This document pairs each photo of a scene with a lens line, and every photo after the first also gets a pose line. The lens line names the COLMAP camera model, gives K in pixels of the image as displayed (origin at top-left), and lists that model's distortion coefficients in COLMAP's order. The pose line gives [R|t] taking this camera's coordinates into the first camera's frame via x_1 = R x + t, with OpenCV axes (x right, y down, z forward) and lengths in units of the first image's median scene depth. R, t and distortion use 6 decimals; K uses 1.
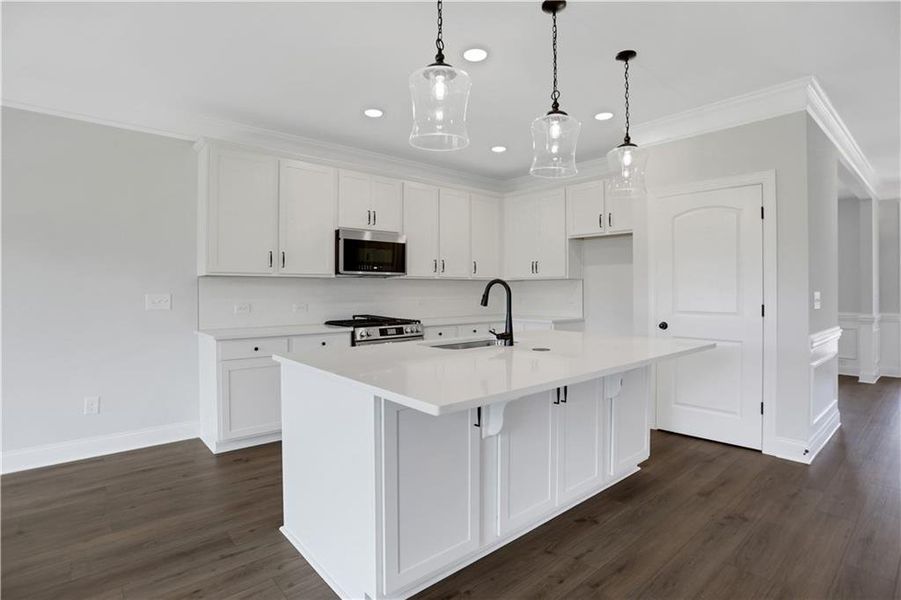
lens RADIAL K [[449.7, 0, 454.5], [0, 449.7, 291.9], [0, 0, 1]] dist [-0.069838, 0.031619]
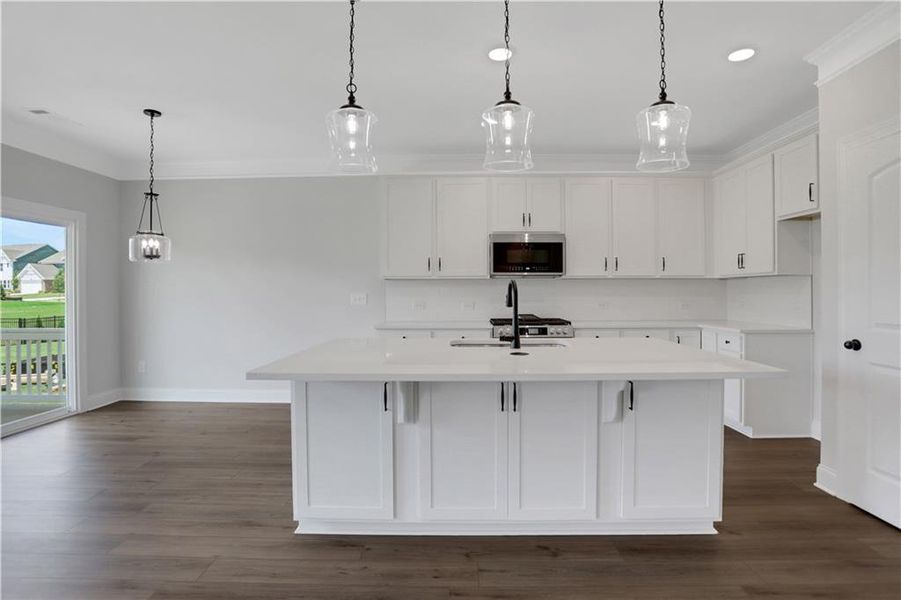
lens RADIAL K [[466.0, 0, 456.4], [0, 466.0, 292.4], [0, 0, 1]] dist [-0.075833, 0.035041]
pose [[0.742146, 0.001614, -0.670237, 0.485497], [-0.001185, 0.999999, 0.001097, -0.000439], [0.670238, -0.000020, 0.742147, 0.122101]]
